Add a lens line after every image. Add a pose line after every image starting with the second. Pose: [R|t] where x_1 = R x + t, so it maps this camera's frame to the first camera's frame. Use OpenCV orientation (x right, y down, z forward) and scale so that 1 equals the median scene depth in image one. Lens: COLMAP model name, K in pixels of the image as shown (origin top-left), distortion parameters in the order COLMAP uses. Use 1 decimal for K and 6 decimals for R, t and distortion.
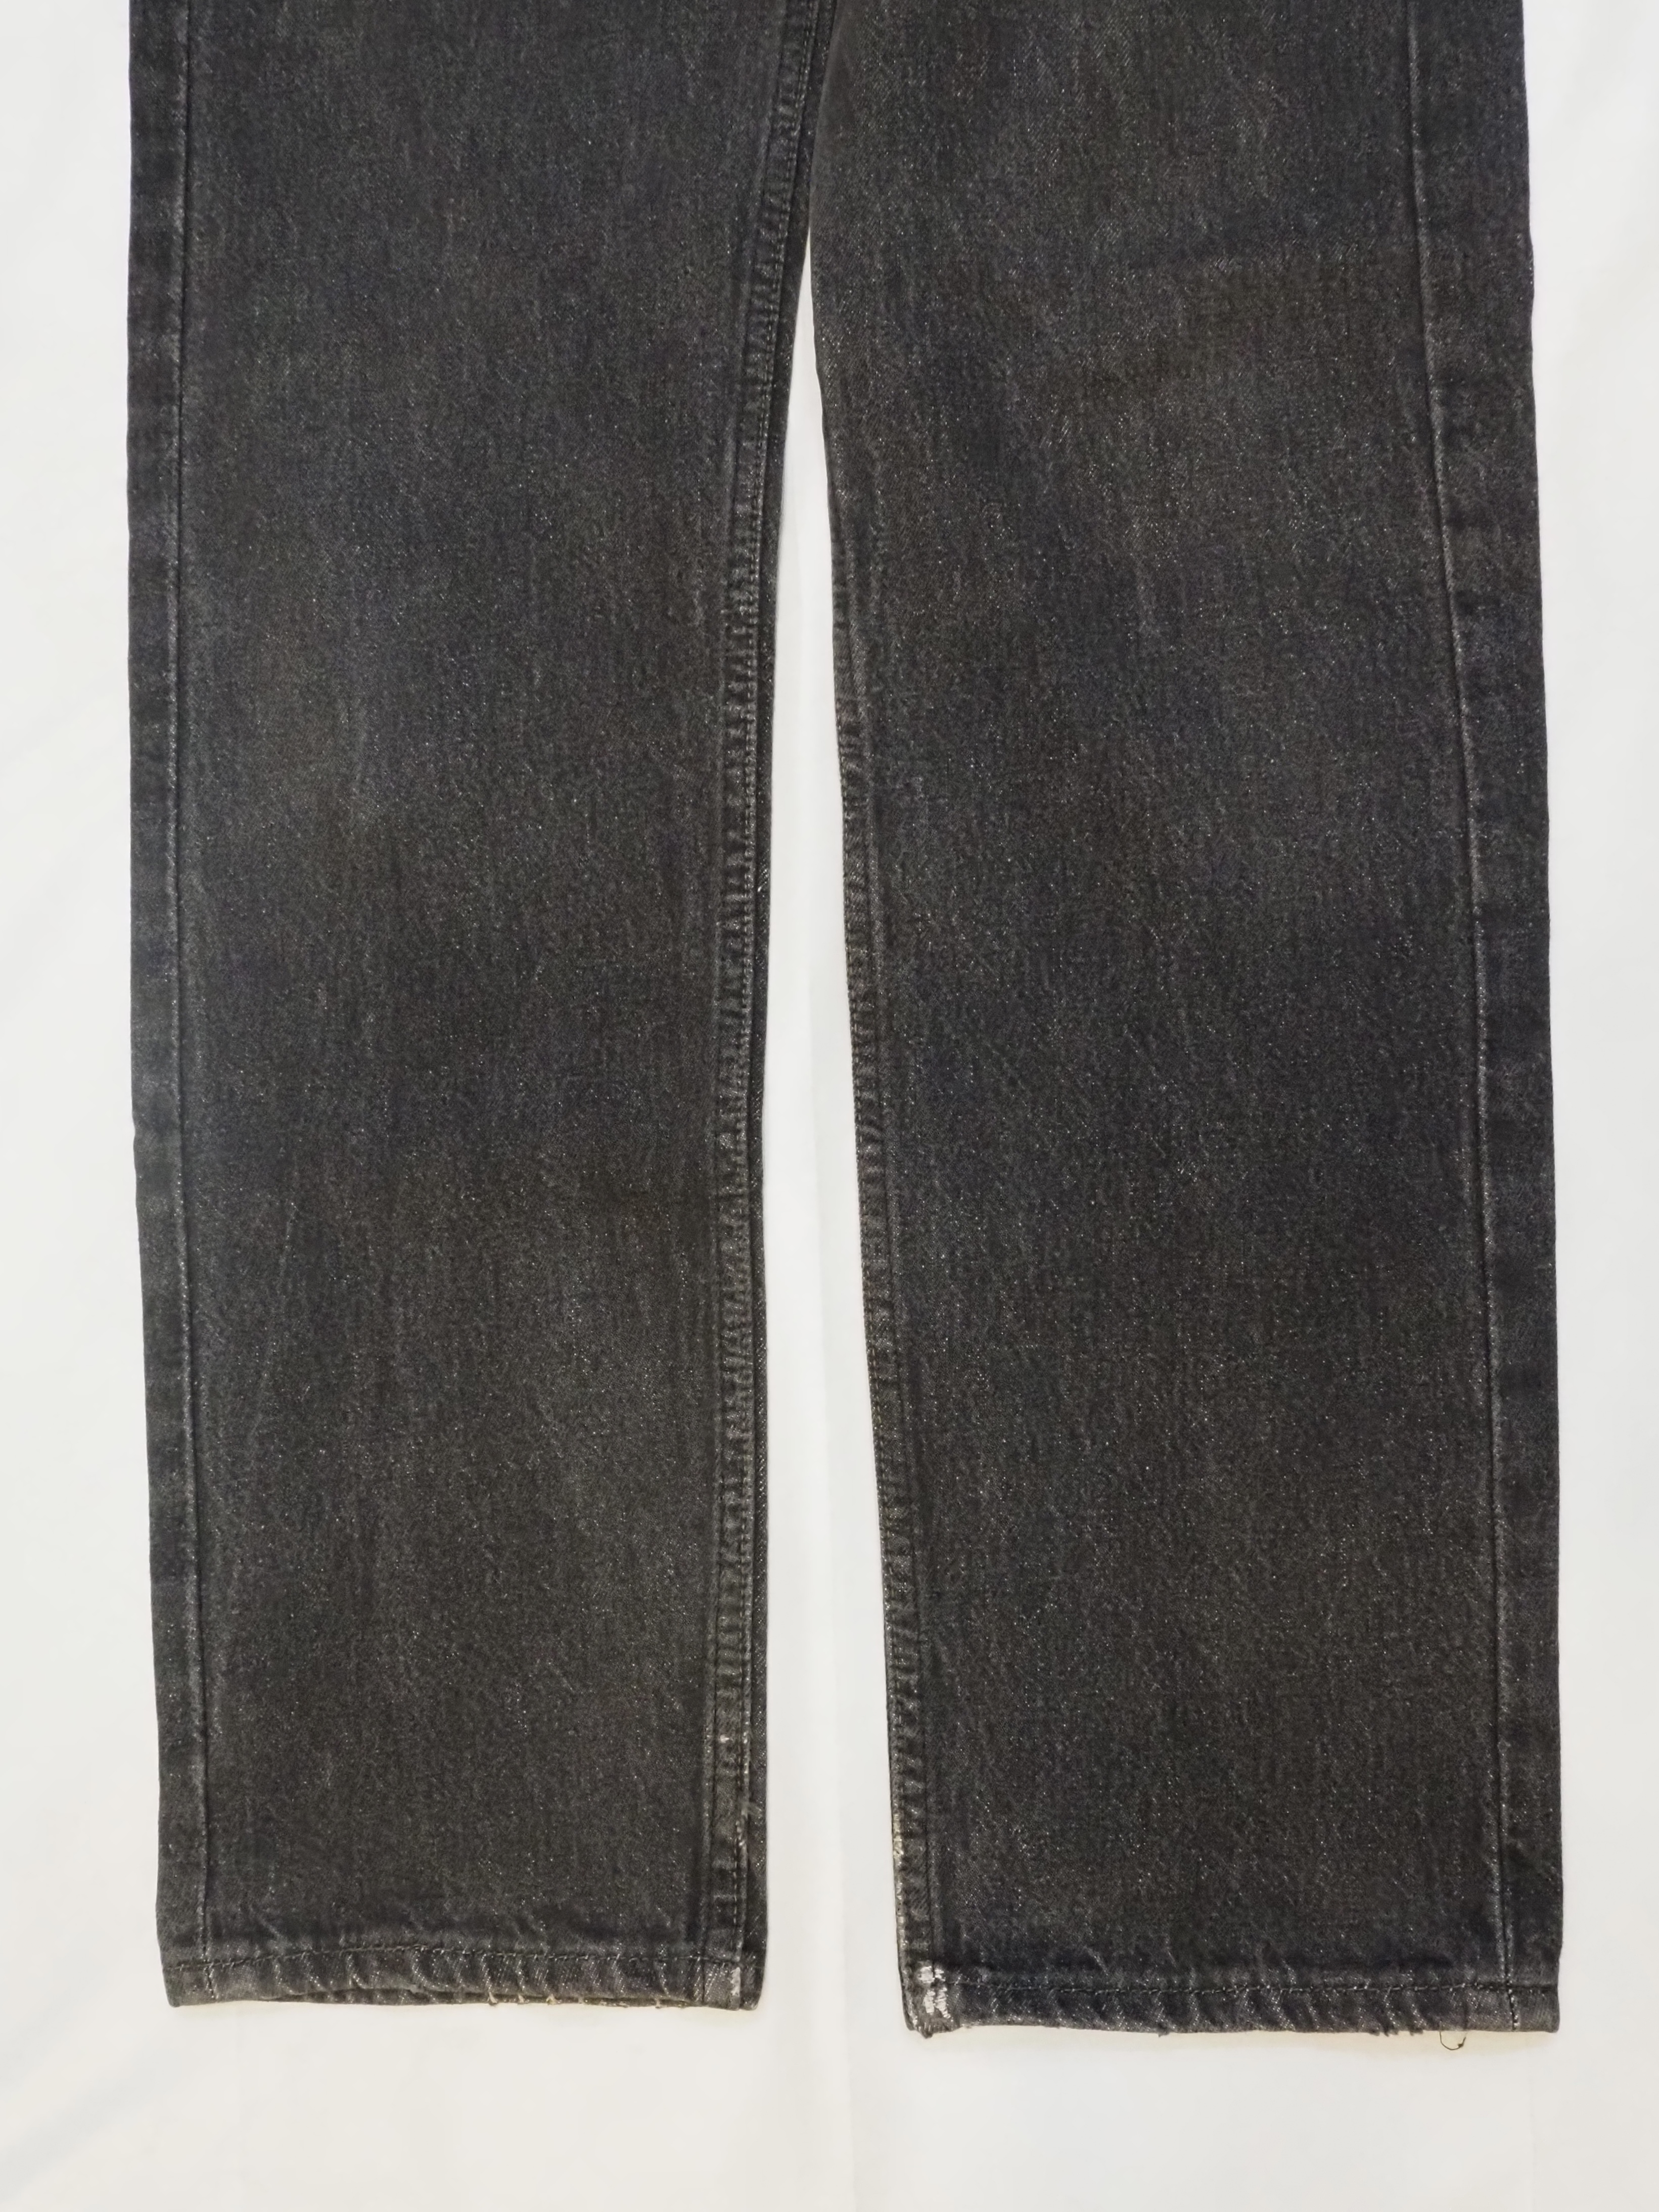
lens RADIAL K [[2273.4, 0, 826.3], [0, 2273.4, 1061.5], [0, 0, 1]] dist [-0.038964, 0.024486]
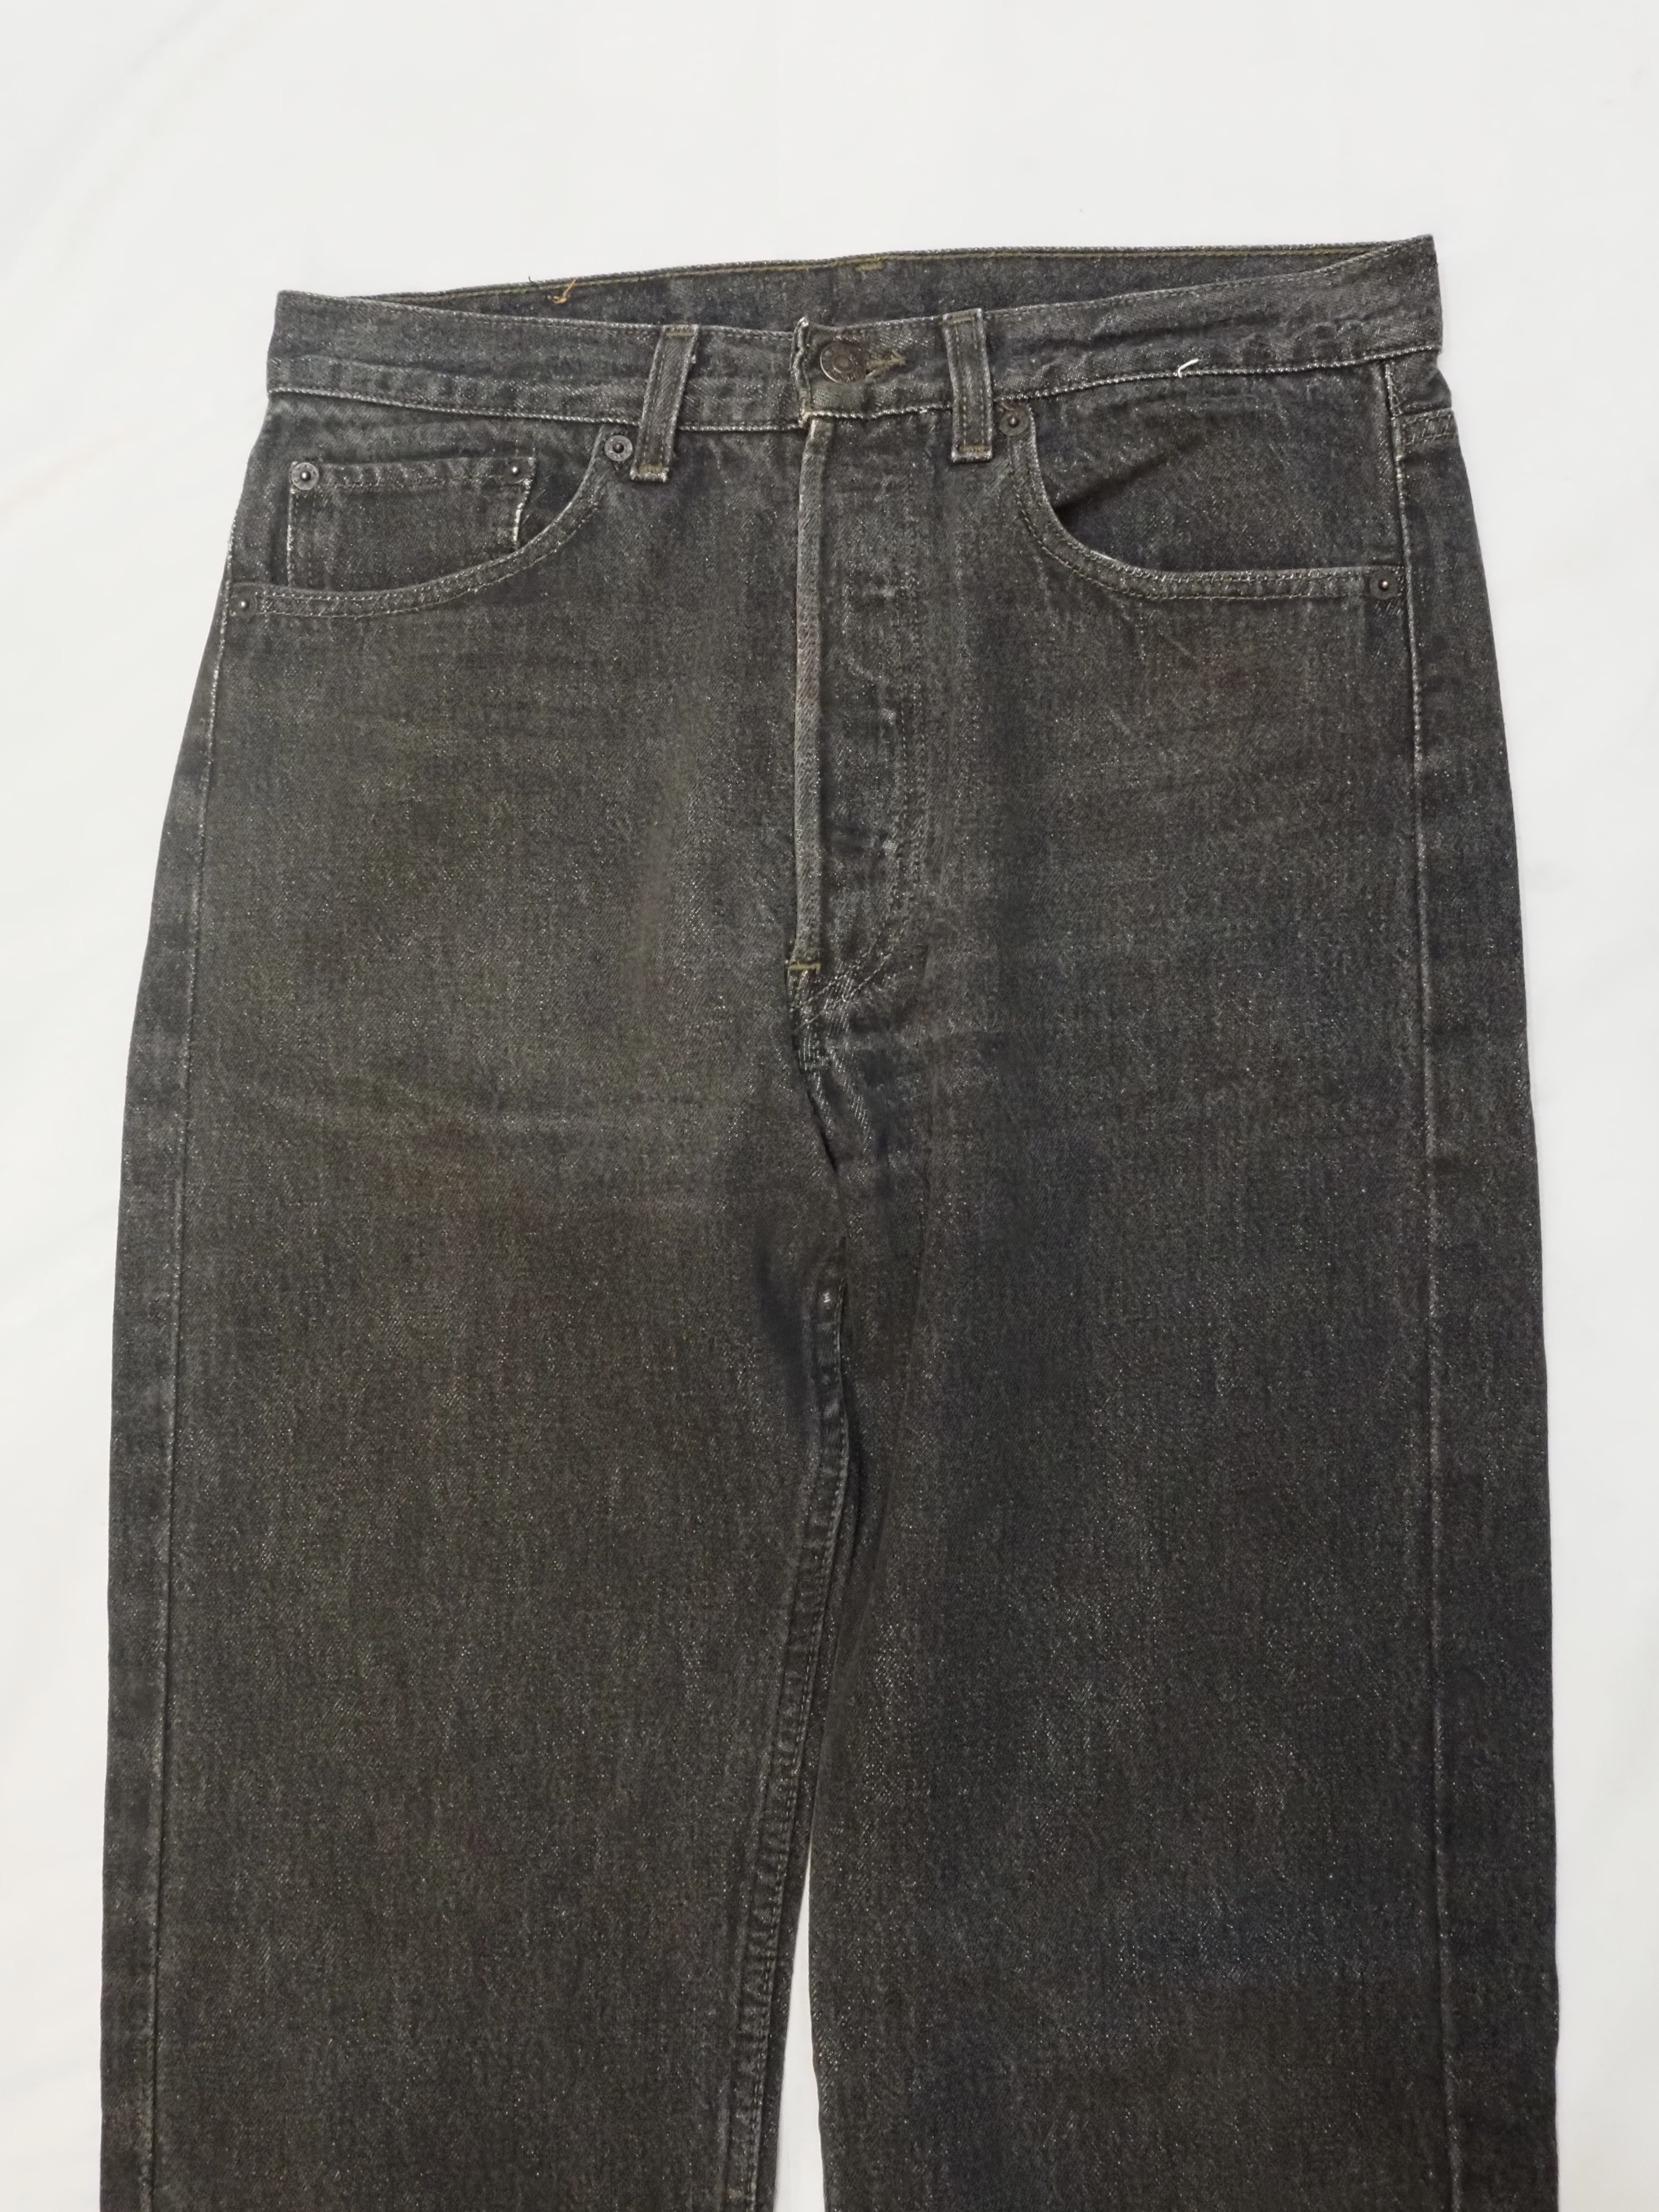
lens RADIAL K [[2273.5, 0, 826.3], [0, 2273.5, 1061.5], [0, 0, 1]] dist [-0.038964, 0.024486]
pose [[0.999899, 0.014167, -0.000543, -0.004370], [-0.014177, 0.999504, -0.028116, -0.686328], [0.000145, 0.028121, 0.999605, 0.025247]]
